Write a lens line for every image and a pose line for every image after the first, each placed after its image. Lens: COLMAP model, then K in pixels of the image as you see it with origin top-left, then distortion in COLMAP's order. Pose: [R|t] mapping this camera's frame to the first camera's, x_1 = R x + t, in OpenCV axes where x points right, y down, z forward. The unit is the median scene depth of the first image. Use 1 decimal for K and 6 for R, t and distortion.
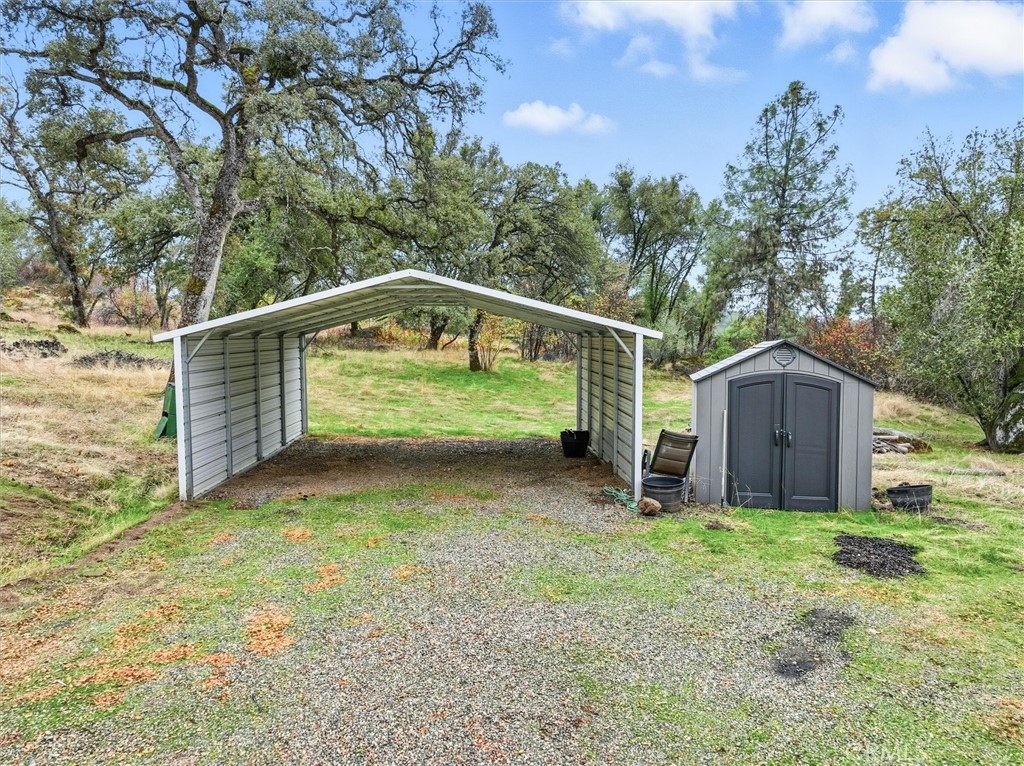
lens RADIAL K [[717.9, 0, 512.0], [0, 717.9, 383.0], [0, 0, 1]] dist [0.002711, 0.003486]
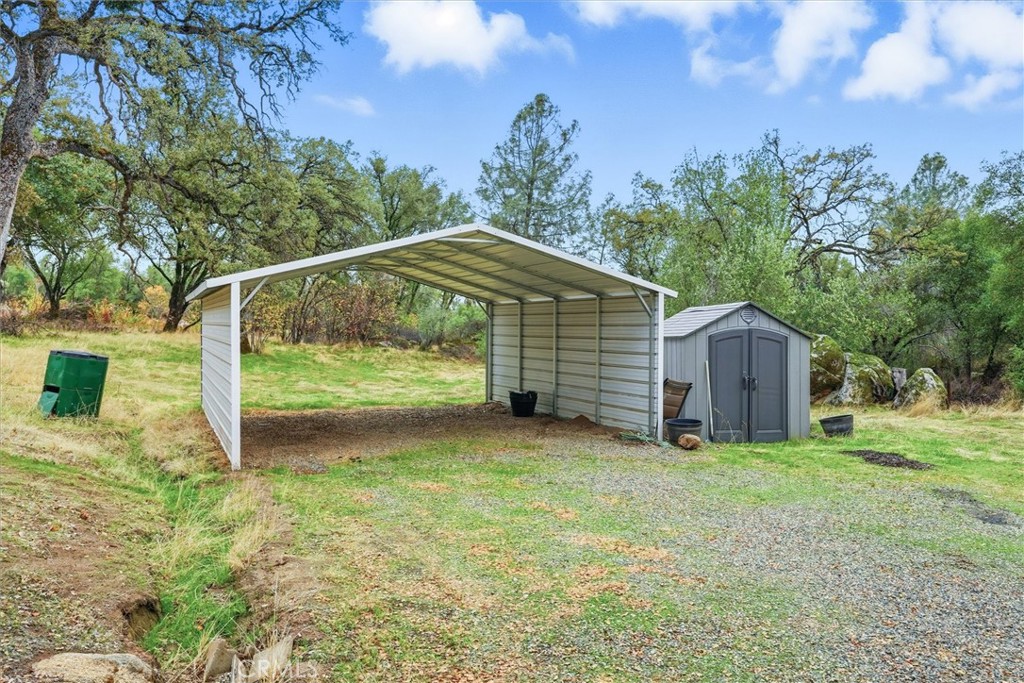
lens RADIAL K [[721.4, 0, 512.1], [0, 721.4, 329.7], [0, 0, 1]] dist [-0.001293, 0.001219]
pose [[0.910843, 0.004785, 0.412725, -0.221716], [0.020065, 0.998237, -0.055854, 0.021290], [-0.412265, 0.059155, 0.909142, 0.025526]]
